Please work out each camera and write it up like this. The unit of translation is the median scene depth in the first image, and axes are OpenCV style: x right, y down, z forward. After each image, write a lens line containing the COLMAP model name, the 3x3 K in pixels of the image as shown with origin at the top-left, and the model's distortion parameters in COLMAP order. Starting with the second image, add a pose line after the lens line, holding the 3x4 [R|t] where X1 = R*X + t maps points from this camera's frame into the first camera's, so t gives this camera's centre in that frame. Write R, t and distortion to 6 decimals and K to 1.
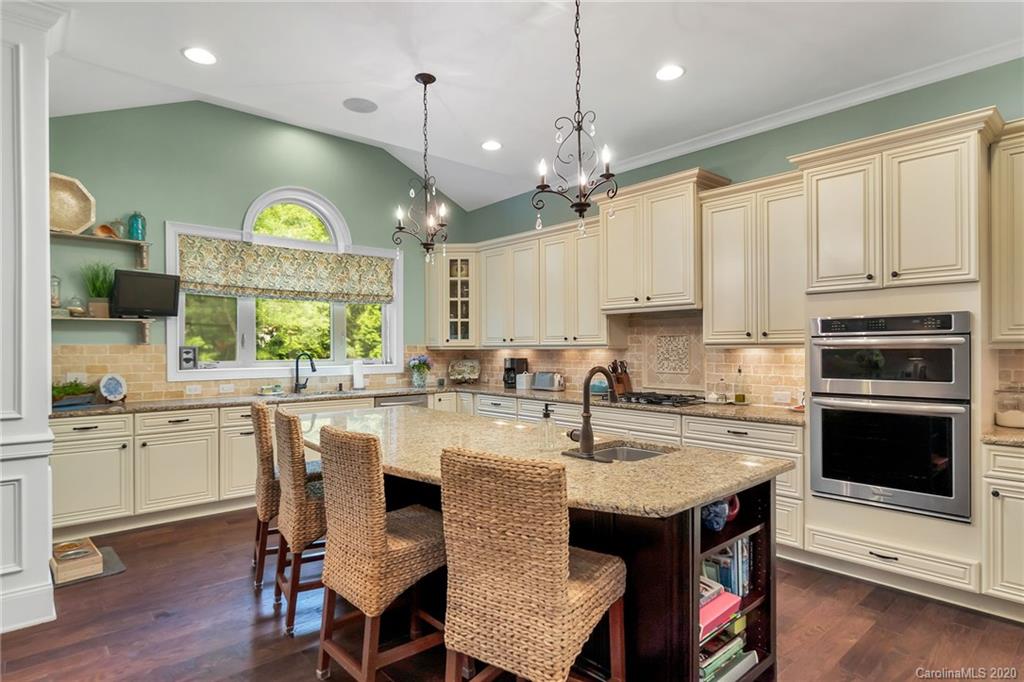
lens RADIAL K [[555.8, 0, 516.6], [0, 555.8, 351.0], [0, 0, 1]] dist [-0.000078, -0.000533]
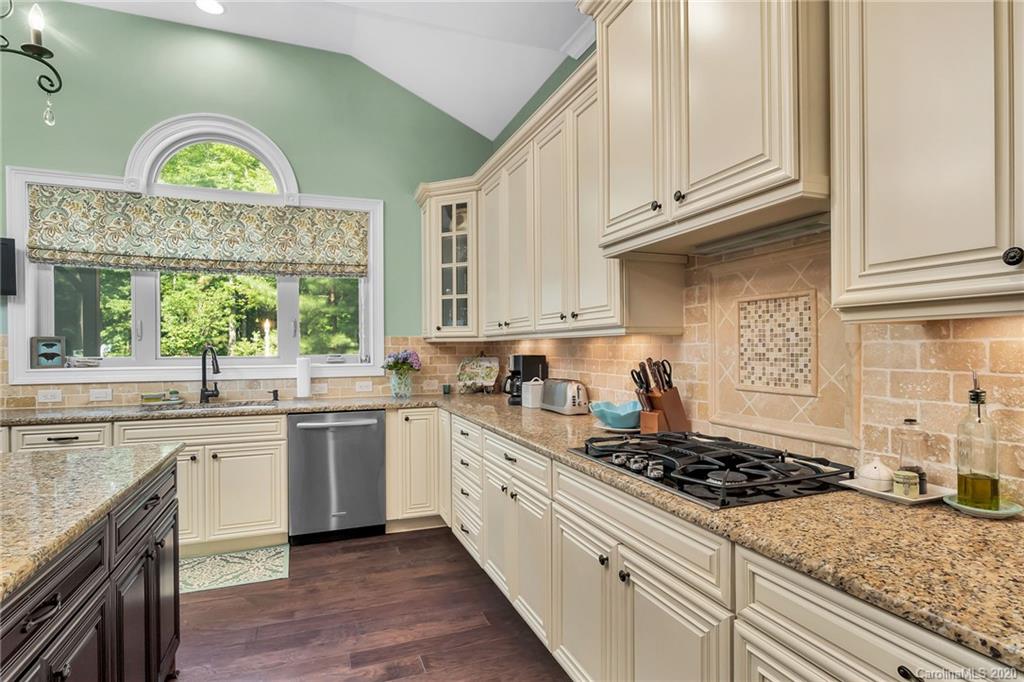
lens RADIAL K [[532.8, 0, 510.6], [0, 532.8, 345.2], [0, 0, 1]] dist [-0.001468, -0.000875]
pose [[0.935640, -0.003626, -0.352936, 0.211116], [0.000511, 0.999960, -0.008919, 0.008305], [0.352954, 0.008165, 0.935605, 0.507245]]
